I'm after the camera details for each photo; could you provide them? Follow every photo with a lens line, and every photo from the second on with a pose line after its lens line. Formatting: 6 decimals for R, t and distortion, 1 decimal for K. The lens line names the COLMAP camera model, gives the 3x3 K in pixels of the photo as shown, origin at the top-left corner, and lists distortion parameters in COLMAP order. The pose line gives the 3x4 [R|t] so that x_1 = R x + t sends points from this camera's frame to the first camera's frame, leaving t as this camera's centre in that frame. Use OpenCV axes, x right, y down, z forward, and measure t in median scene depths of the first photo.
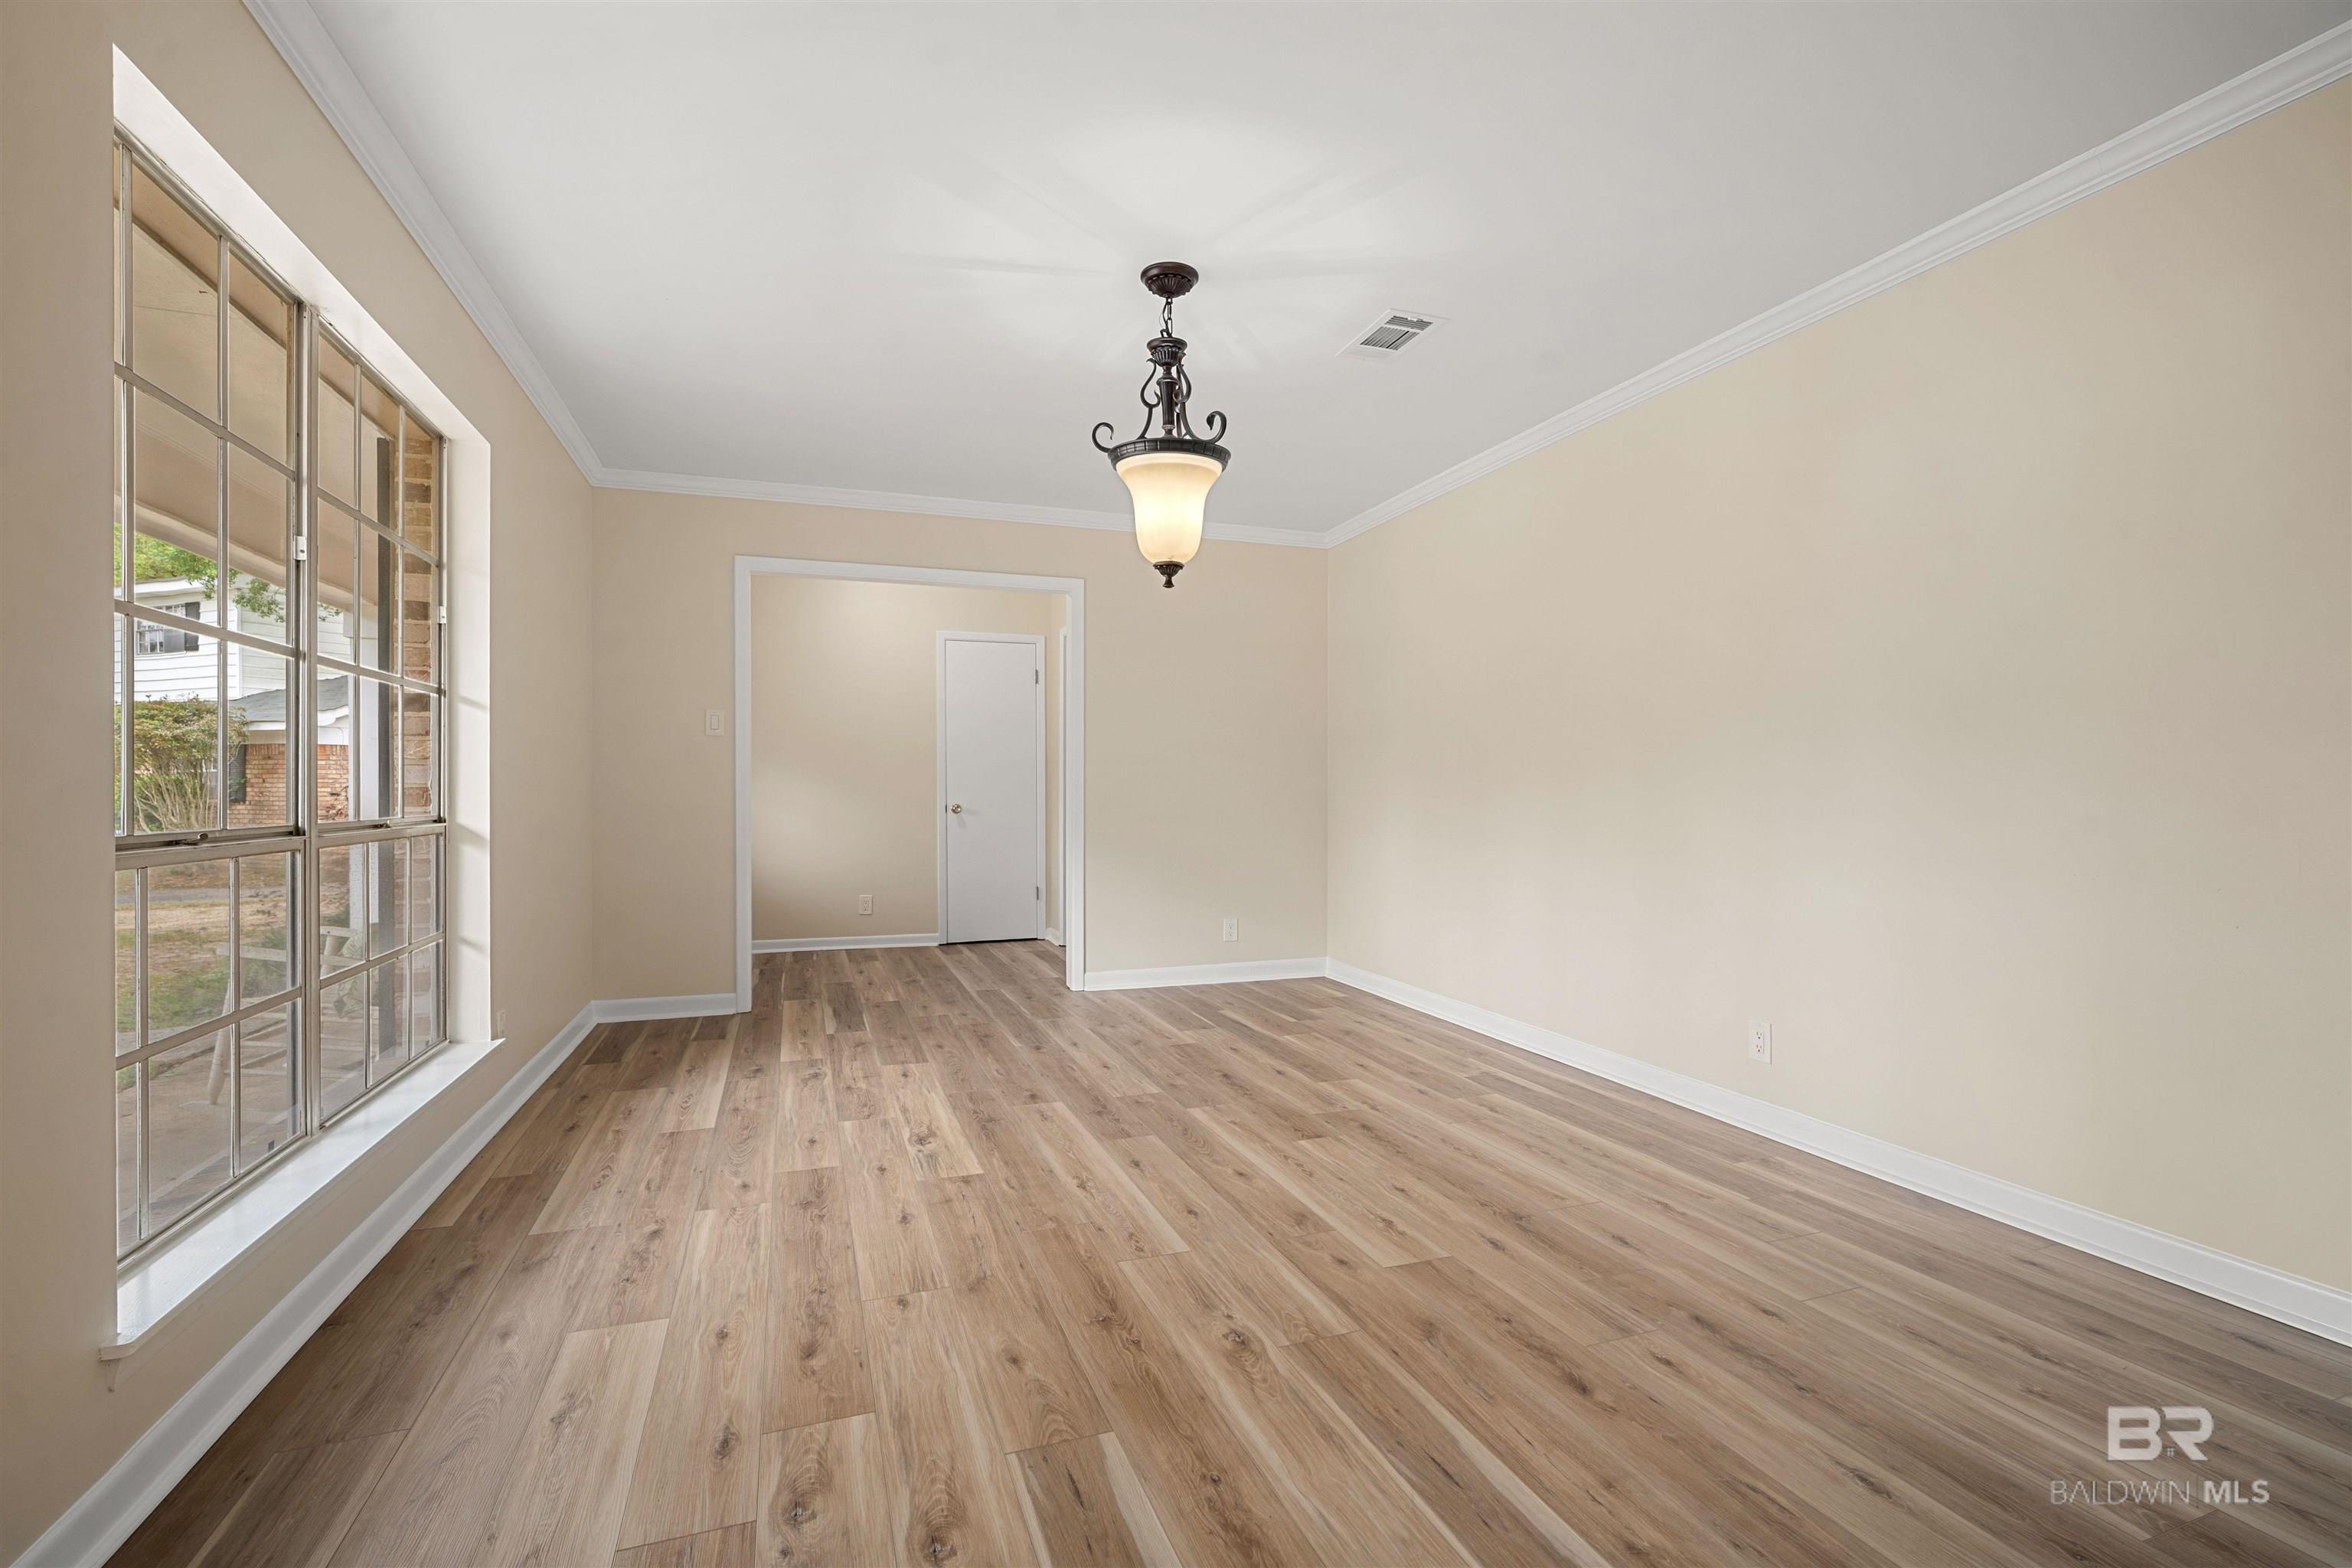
lens RADIAL K [[1058.2, 0, 1206.1], [0, 1058.2, 775.8], [0, 0, 1]] dist [-0.016633, 0.007119]
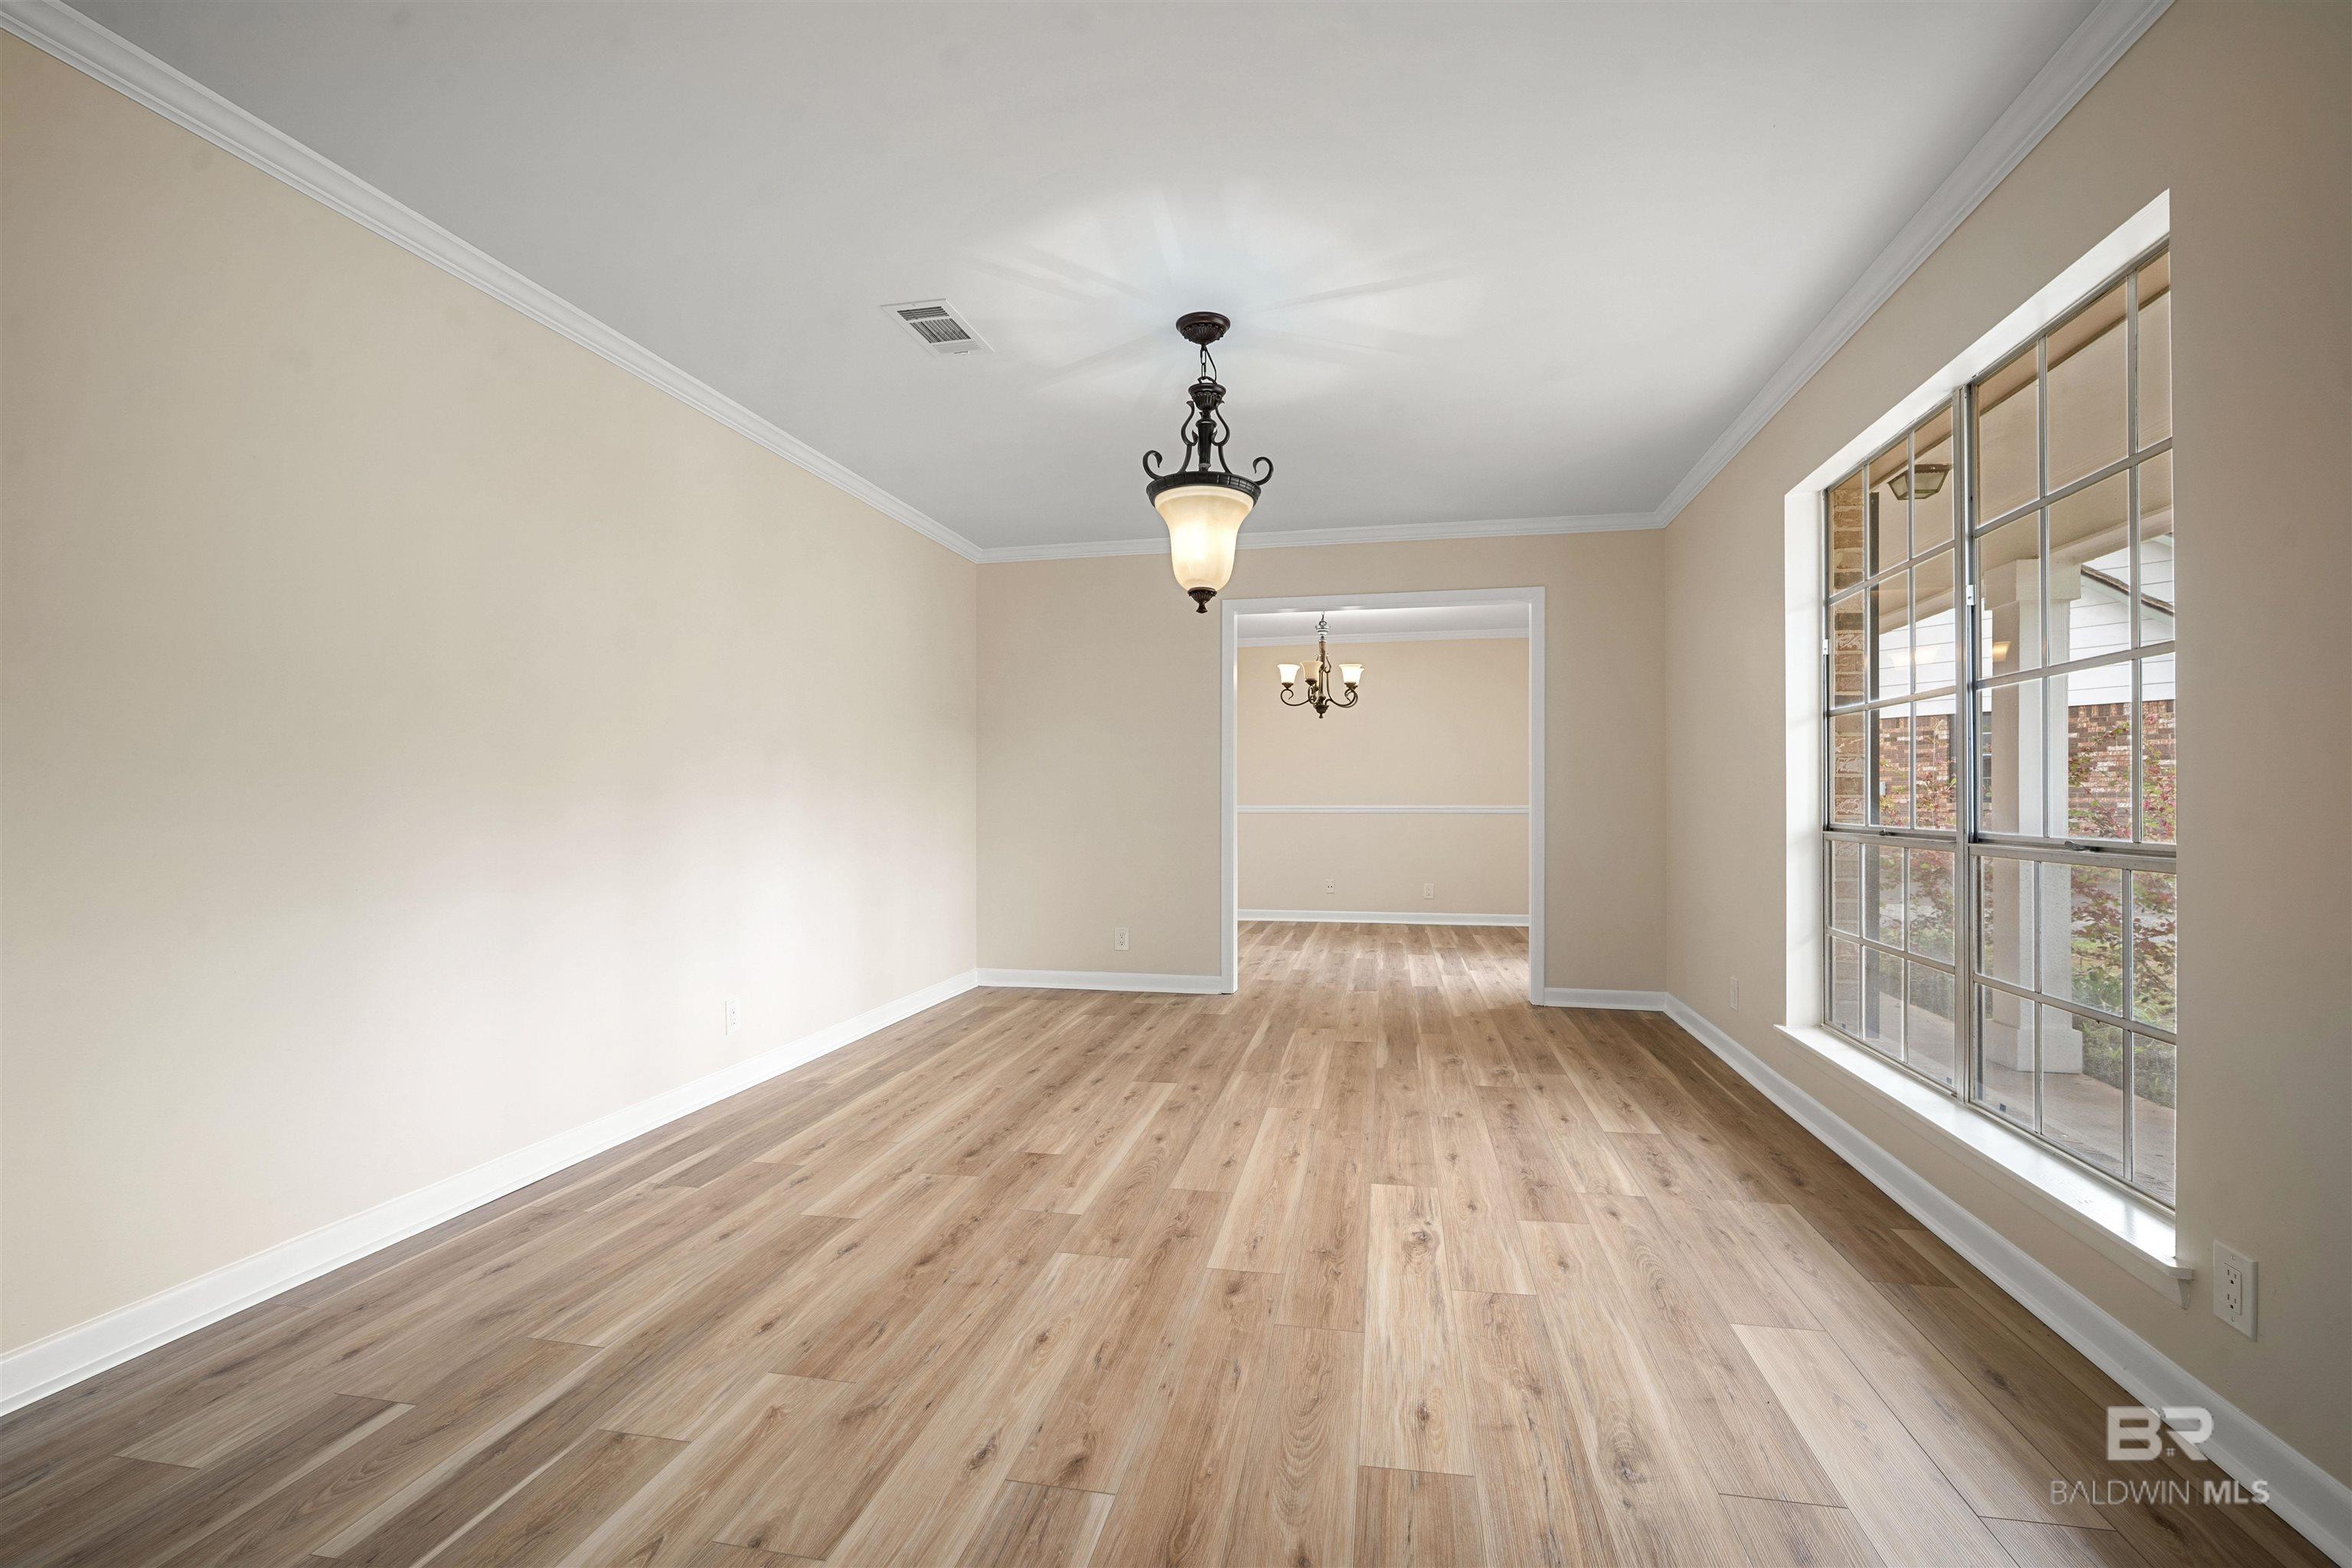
lens RADIAL K [[1040.3, 0, 1181.4], [0, 1040.3, 775.8], [0, 0, 1]] dist [-0.012290, 0.004521]
pose [[-0.842298, 0.012879, 0.538858, -0.578671], [-0.005962, 0.999431, -0.033206, 0.021685], [-0.538979, -0.031182, -0.841742, 1.885544]]
